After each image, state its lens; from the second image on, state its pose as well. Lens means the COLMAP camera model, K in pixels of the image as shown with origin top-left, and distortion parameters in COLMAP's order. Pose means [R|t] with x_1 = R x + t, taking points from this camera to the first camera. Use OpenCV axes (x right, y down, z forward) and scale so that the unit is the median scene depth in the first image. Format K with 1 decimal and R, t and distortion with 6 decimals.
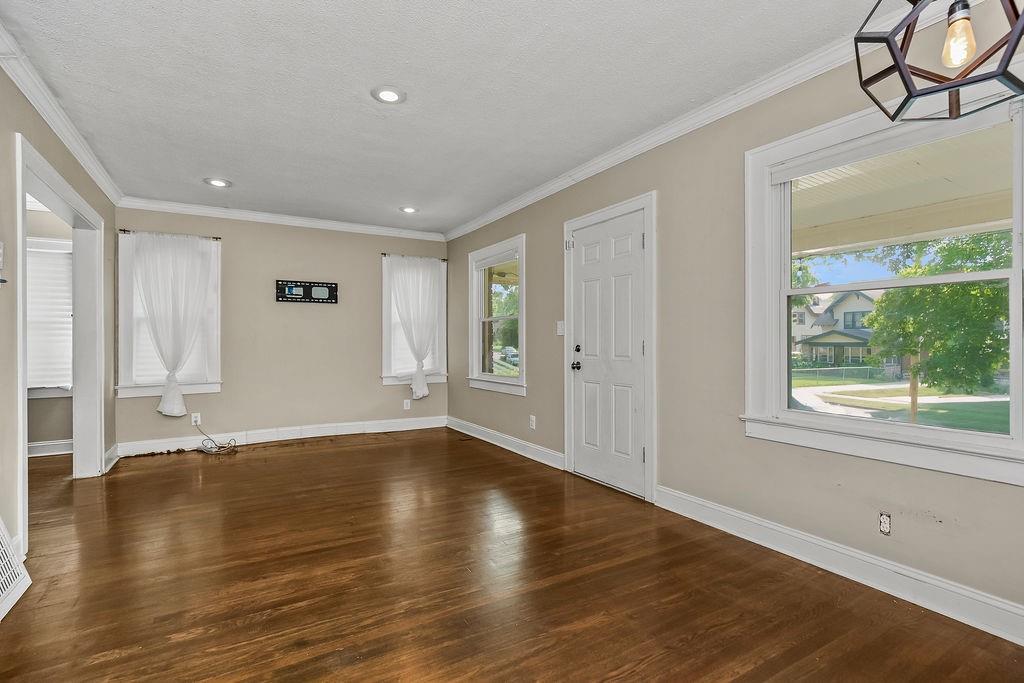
lens RADIAL K [[485.4, 0, 516.3], [0, 485.4, 348.6], [0, 0, 1]] dist [-0.000273, 0.000049]
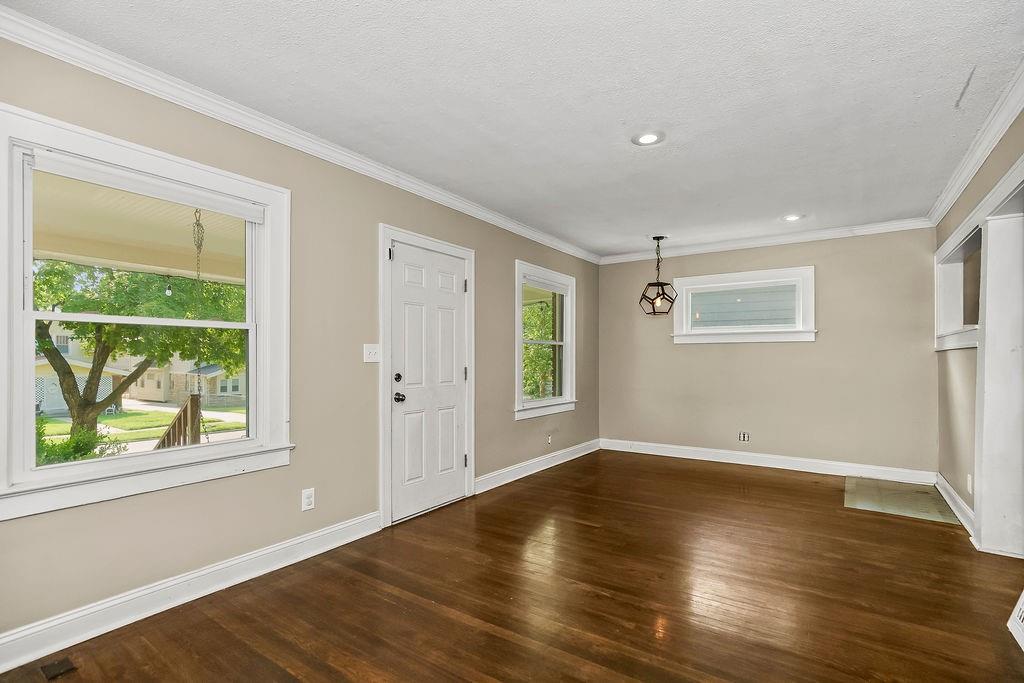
lens RADIAL K [[485.4, 0, 516.3], [0, 485.4, 348.6], [0, 0, 1]] dist [-0.000273, 0.000049]
pose [[-0.429252, 0.003141, 0.903179, -0.753004], [-0.004777, 0.999972, -0.005748, -0.048053], [-0.903172, -0.006782, -0.429225, 1.185974]]
